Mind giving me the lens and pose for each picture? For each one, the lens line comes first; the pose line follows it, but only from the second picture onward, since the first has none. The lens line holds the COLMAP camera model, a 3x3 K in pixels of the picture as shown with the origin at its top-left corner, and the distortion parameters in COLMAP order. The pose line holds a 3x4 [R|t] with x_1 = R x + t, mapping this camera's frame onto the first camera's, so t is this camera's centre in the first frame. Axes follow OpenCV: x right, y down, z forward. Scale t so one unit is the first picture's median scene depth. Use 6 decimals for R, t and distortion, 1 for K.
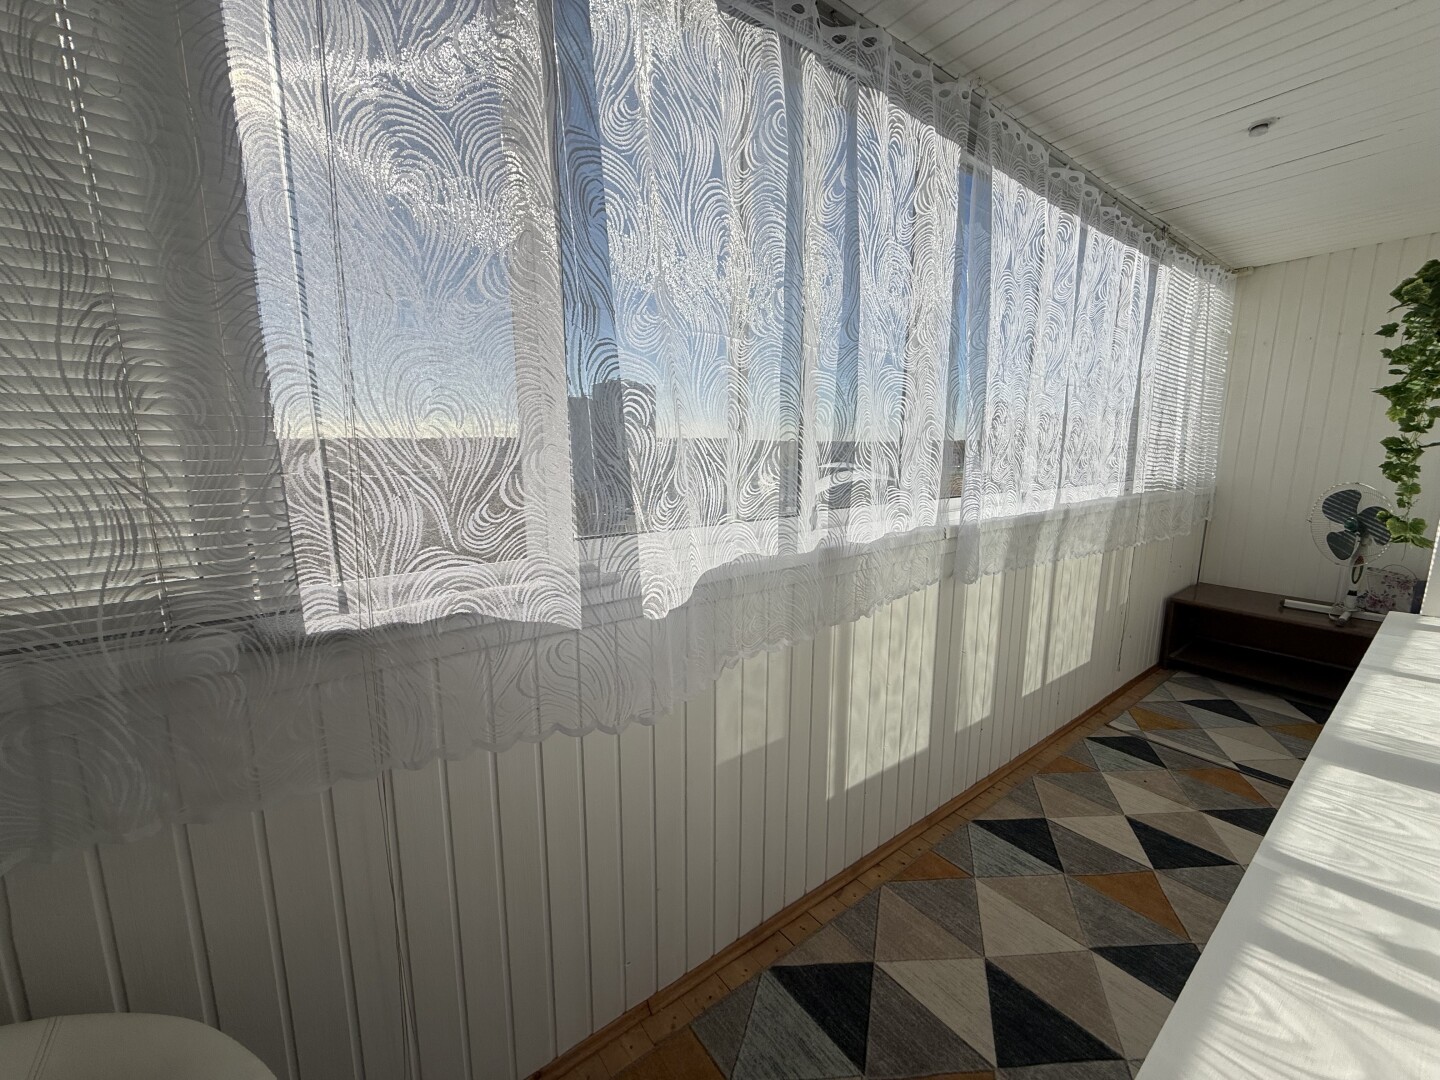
lens RADIAL K [[573.6, 0, 720.0], [0, 573.6, 540.0], [0, 0, 1]] dist [0.002382, 0.000585]
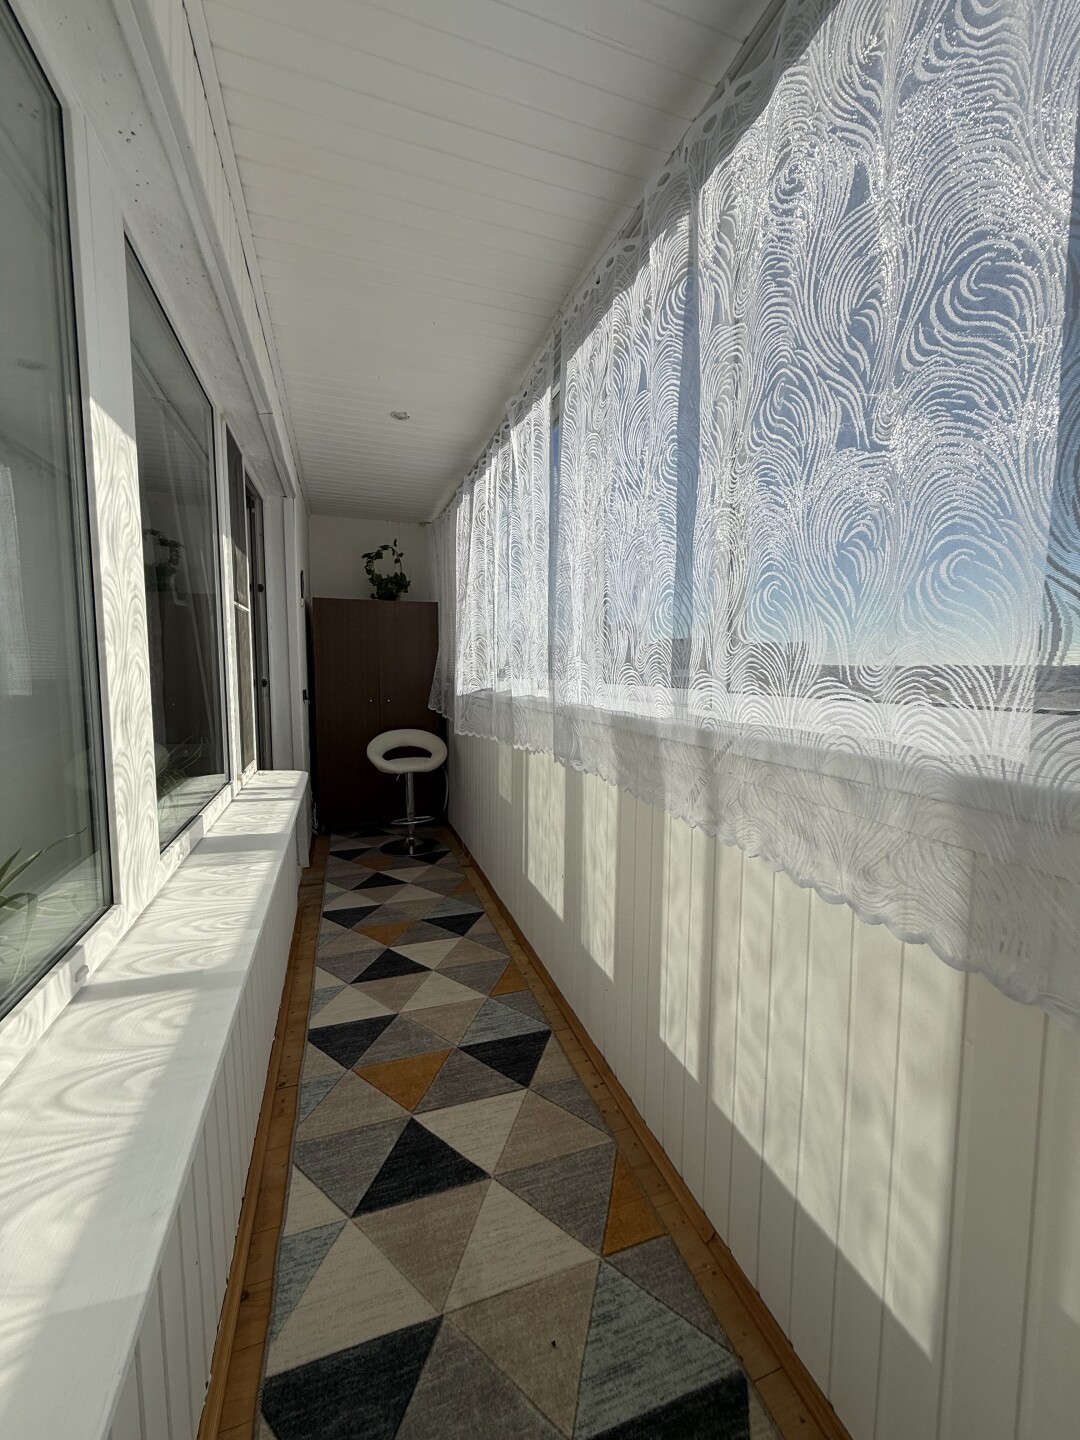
lens RADIAL K [[573.6, 0, 540.0], [0, 573.6, 720.0], [0, 0, 1]] dist [0.002382, 0.000585]
pose [[-0.315420, 0.083351, -0.945285, 1.578306], [-0.169115, 0.975252, 0.142423, -0.156301], [0.933762, 0.204785, -0.293518, 1.424823]]
